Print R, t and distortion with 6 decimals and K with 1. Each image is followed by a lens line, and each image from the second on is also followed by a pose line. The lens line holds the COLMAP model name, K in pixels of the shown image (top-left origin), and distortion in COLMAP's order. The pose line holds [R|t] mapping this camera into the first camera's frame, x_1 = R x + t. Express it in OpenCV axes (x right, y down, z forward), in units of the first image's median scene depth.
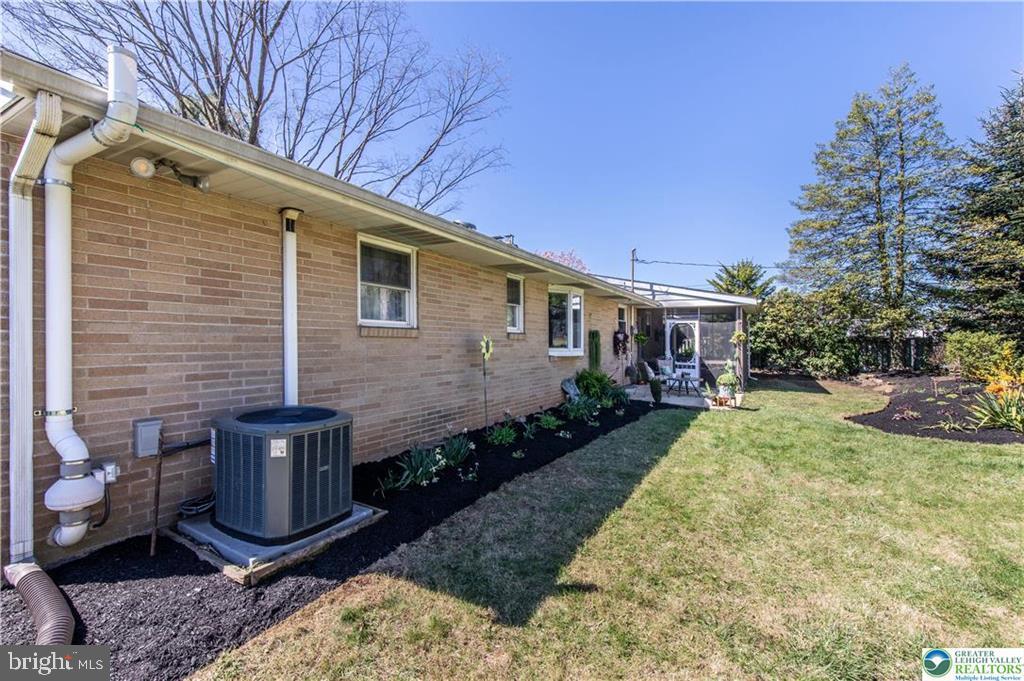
lens RADIAL K [[445.3, 0, 503.8], [0, 445.3, 323.3], [0, 0, 1]] dist [0.001098, 0.000311]
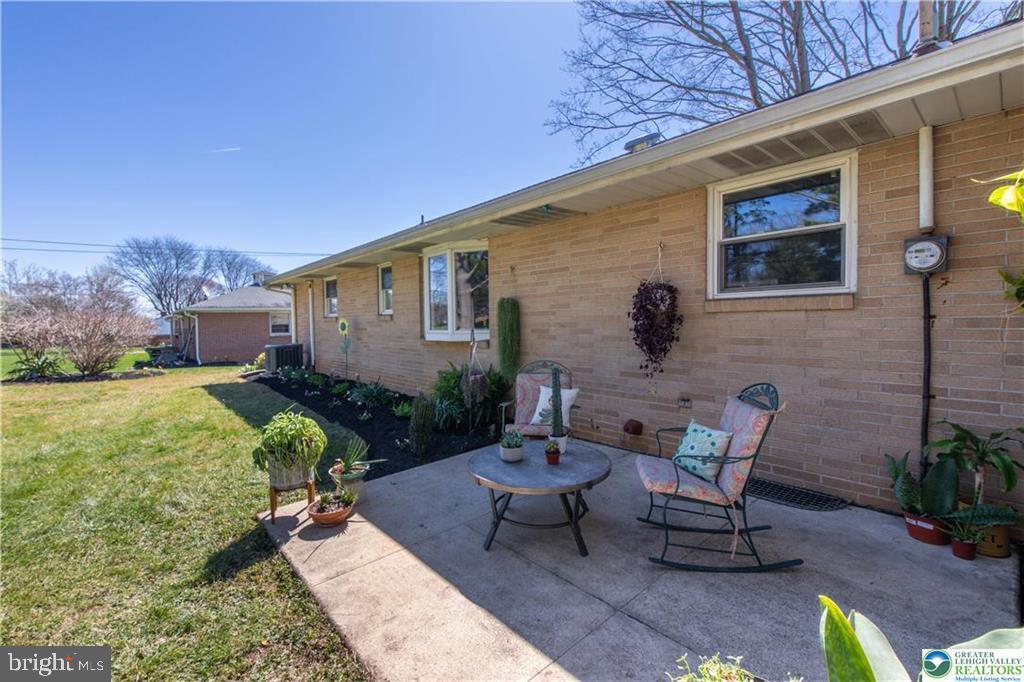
lens RADIAL K [[445.3, 0, 510.7], [0, 445.3, 336.2], [0, 0, 1]] dist [0.001098, 0.000311]
pose [[-0.322110, 0.031468, -0.946179, 0.485317], [0.053443, 0.998458, 0.015012, 0.037041], [0.945192, -0.045731, -0.323295, 0.806561]]
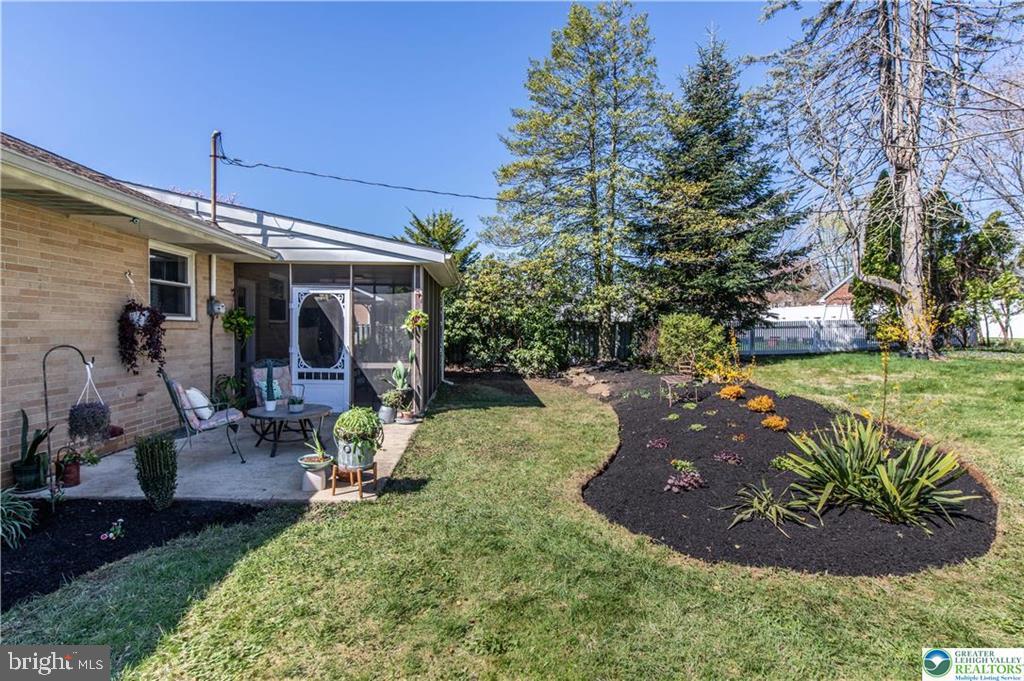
lens RADIAL K [[494.6, 0, 493.7], [0, 494.6, 339.1], [0, 0, 1]] dist [0.021073, -0.000070]
pose [[0.846895, -0.017628, 0.531468, 0.233619], [-0.016787, 0.998066, 0.059854, 0.013393], [-0.531495, -0.059612, 0.844961, 0.351963]]
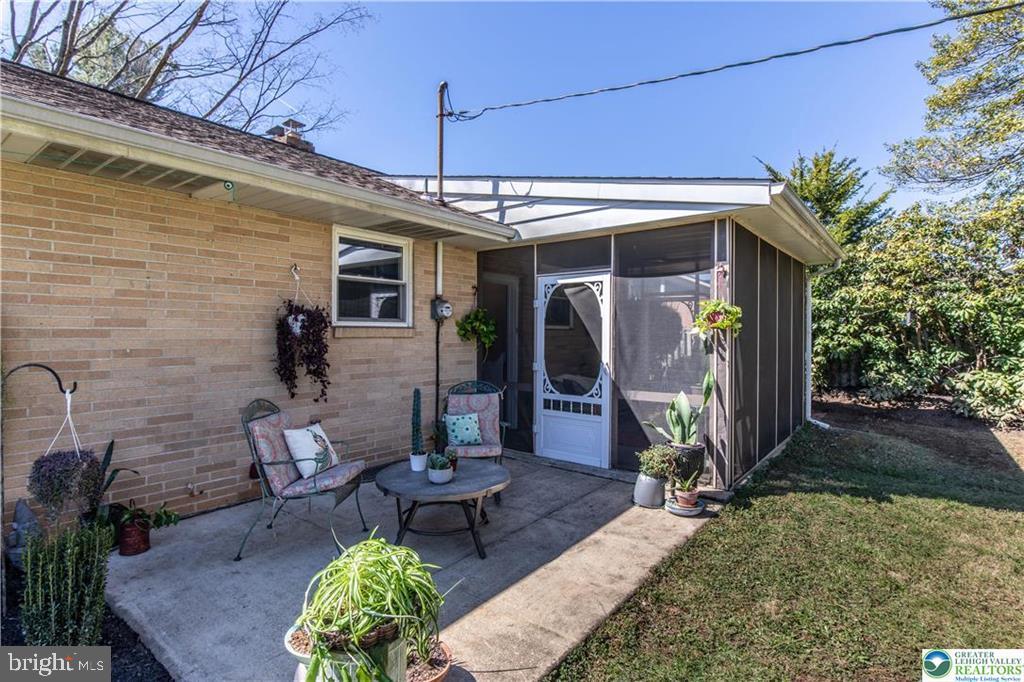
lens RADIAL K [[511.9, 0, 508.1], [0, 511.9, 339.3], [0, 0, 1]] dist [0.001543, -0.002499]
pose [[0.990001, -0.013106, -0.140451, 0.365626], [0.019501, 0.998830, 0.044253, 0.022474], [0.139707, -0.046550, 0.989098, 0.530404]]
